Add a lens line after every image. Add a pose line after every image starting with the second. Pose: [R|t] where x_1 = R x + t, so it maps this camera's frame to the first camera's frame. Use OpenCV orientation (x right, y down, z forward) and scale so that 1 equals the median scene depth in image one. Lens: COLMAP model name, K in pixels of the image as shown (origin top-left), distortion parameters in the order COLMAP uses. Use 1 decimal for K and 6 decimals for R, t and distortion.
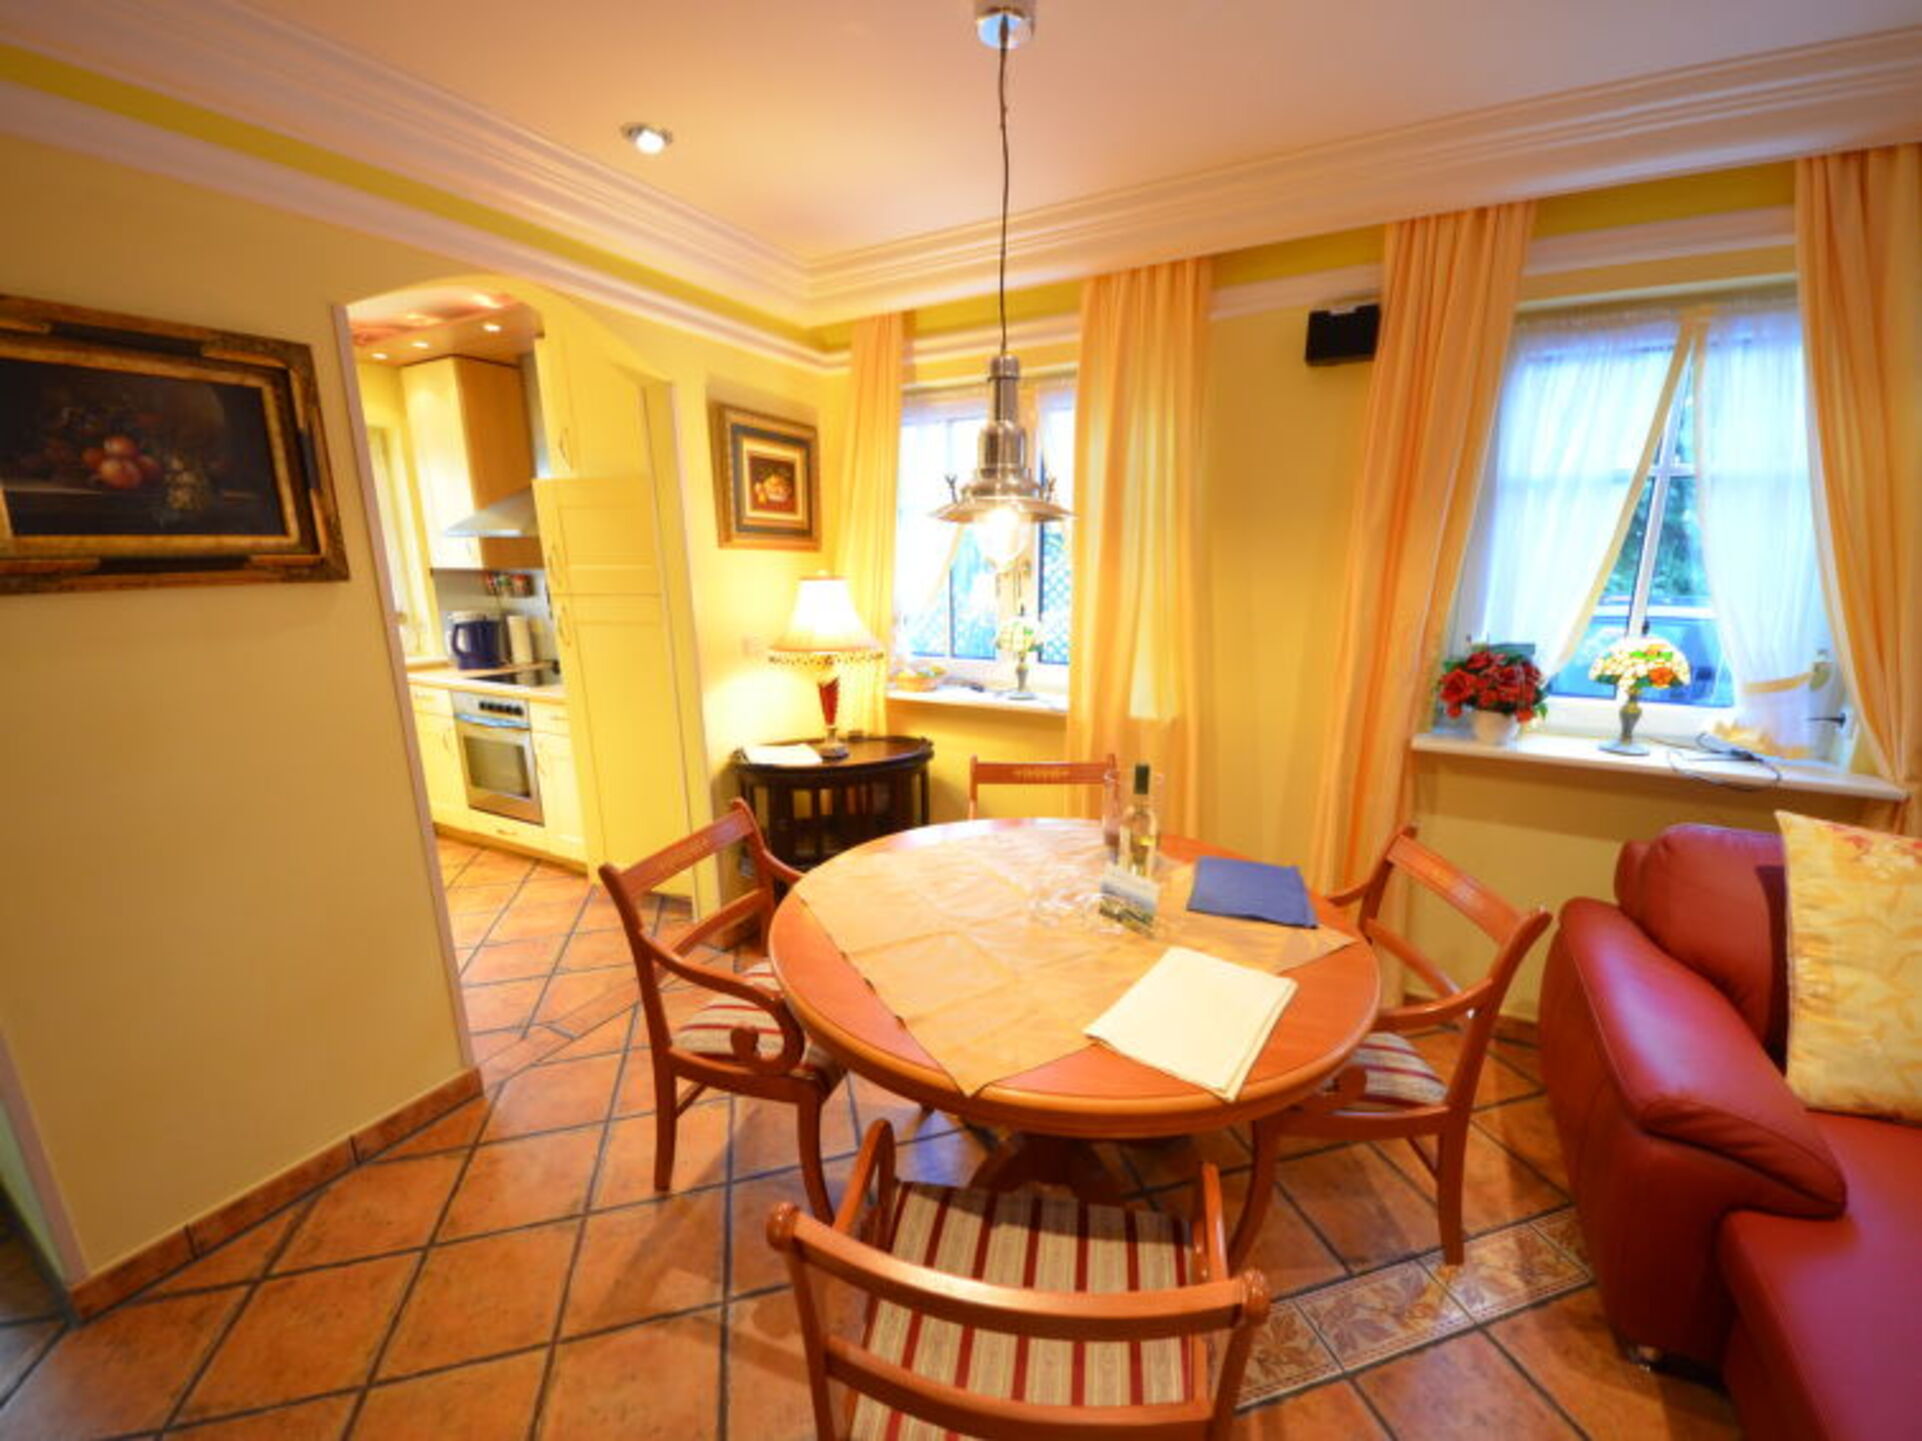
lens RADIAL K [[762.0, 0, 991.8], [0, 762.0, 739.3], [0, 0, 1]] dist [0.023246, -0.018229]
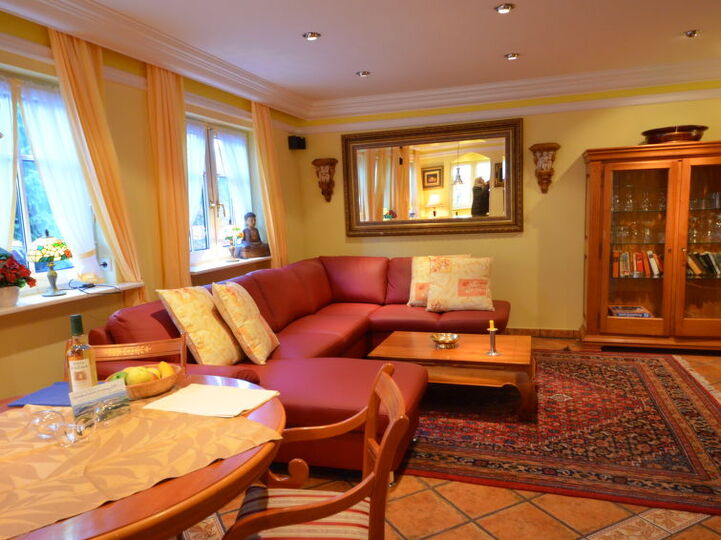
lens RADIAL K [[532.0, 0, 367.8], [0, 532.0, 274.5], [0, 0, 1]] dist [0.048827, -0.037015]
pose [[-0.188715, -0.109094, 0.975953, -0.647614], [0.266643, 0.950783, 0.157840, -0.037668], [-0.945139, 0.290017, -0.150338, 0.420588]]
